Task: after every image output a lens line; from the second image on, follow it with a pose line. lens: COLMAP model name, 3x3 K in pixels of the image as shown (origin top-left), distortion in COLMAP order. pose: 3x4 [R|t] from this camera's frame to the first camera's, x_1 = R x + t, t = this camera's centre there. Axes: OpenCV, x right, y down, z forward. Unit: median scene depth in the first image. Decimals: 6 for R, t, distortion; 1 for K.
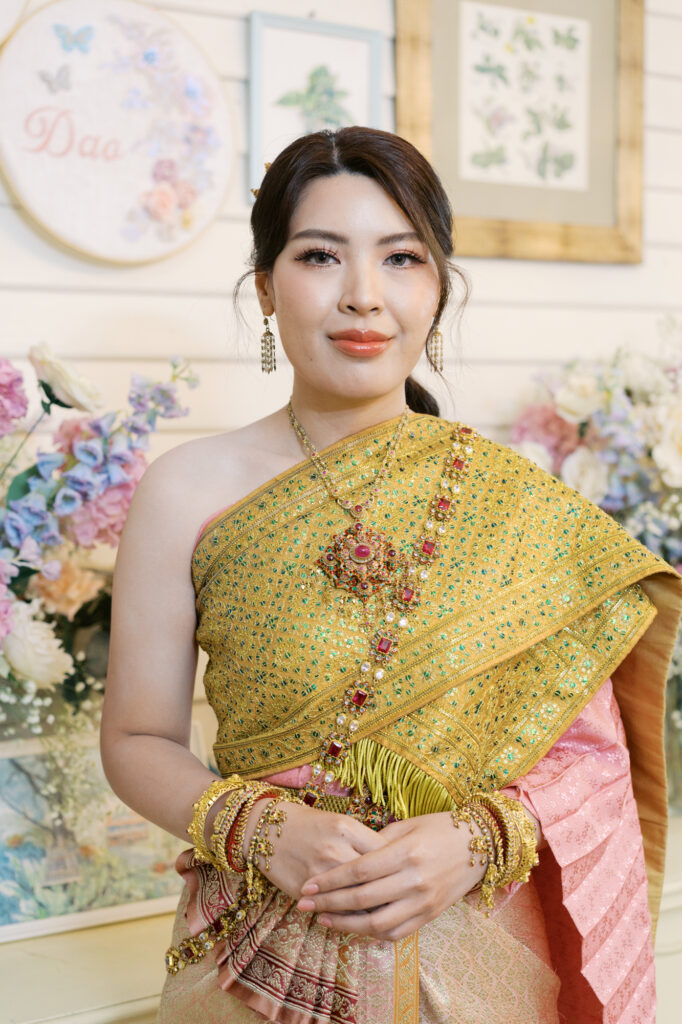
lens RADIAL K [[1580.5, 0, 347.4], [0, 1580.5, 515.7], [0, 0, 1]] dist [-0.009475, 0.000000]
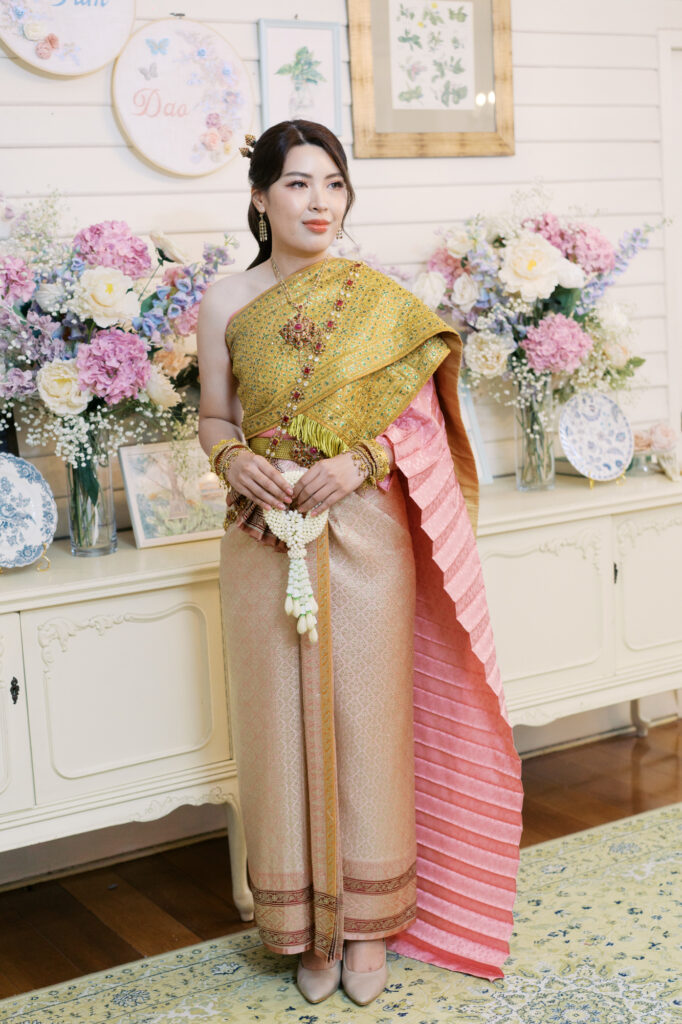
lens RADIAL K [[1580.5, 0, 341.2], [0, 1580.5, 505.9], [0, 0, 1]] dist [-0.009475, 0.000000]
pose [[0.998791, -0.038445, -0.030649, 0.059785], [0.041136, 0.994851, 0.092628, 0.043373], [0.026930, -0.093777, 0.995229, -0.724808]]
